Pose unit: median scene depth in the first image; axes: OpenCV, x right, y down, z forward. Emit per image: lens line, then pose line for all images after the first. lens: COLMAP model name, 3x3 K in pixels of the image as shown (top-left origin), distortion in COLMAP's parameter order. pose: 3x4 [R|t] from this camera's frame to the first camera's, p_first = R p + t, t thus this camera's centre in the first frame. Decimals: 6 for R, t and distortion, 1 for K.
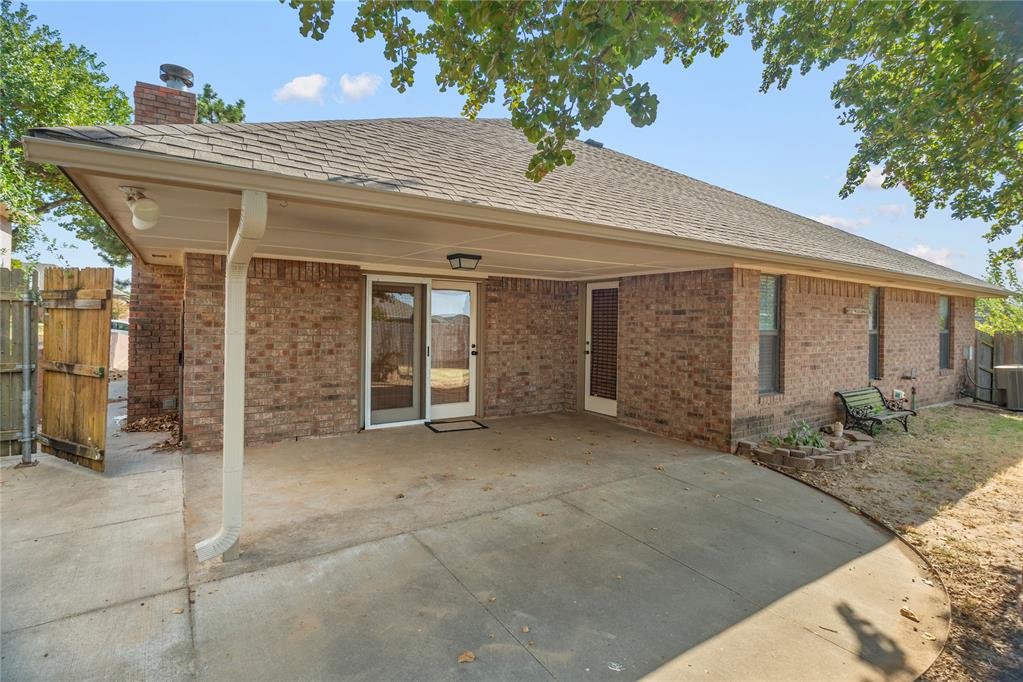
lens RADIAL K [[478.3, 0, 504.4], [0, 478.3, 322.7], [0, 0, 1]] dist [-0.007039, 0.000181]
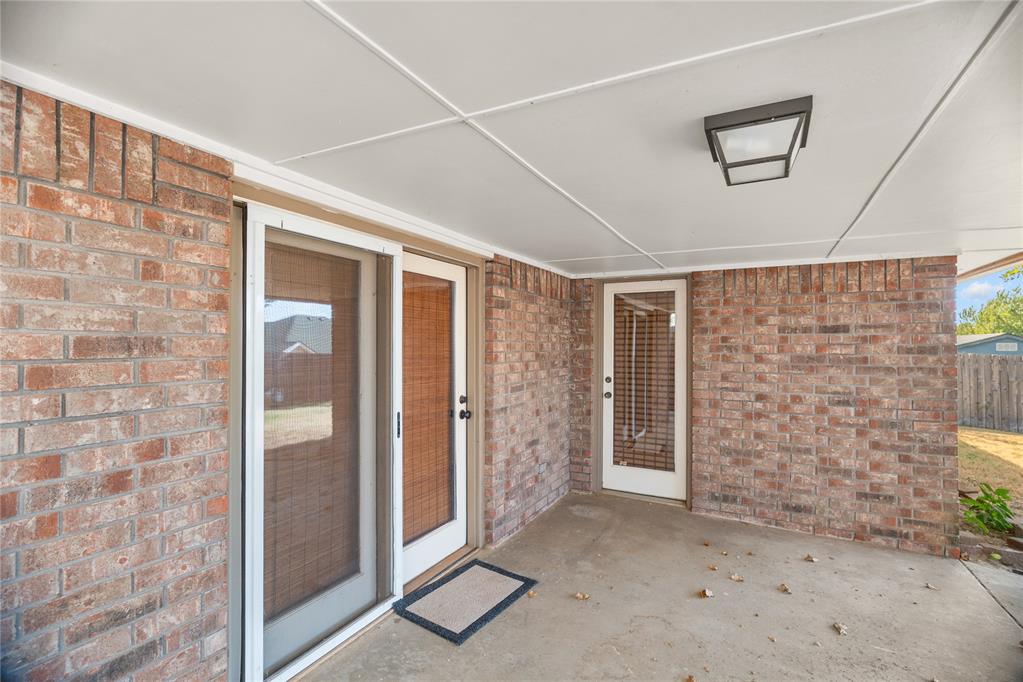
lens RADIAL K [[478.3, 0, 512.8], [0, 478.3, 341.8], [0, 0, 1]] dist [-0.007039, 0.000181]
pose [[0.879529, -0.007827, 0.475781, -0.290586], [0.009617, 0.999953, -0.001328, -0.008624], [-0.475748, 0.005744, 0.879563, 0.666074]]
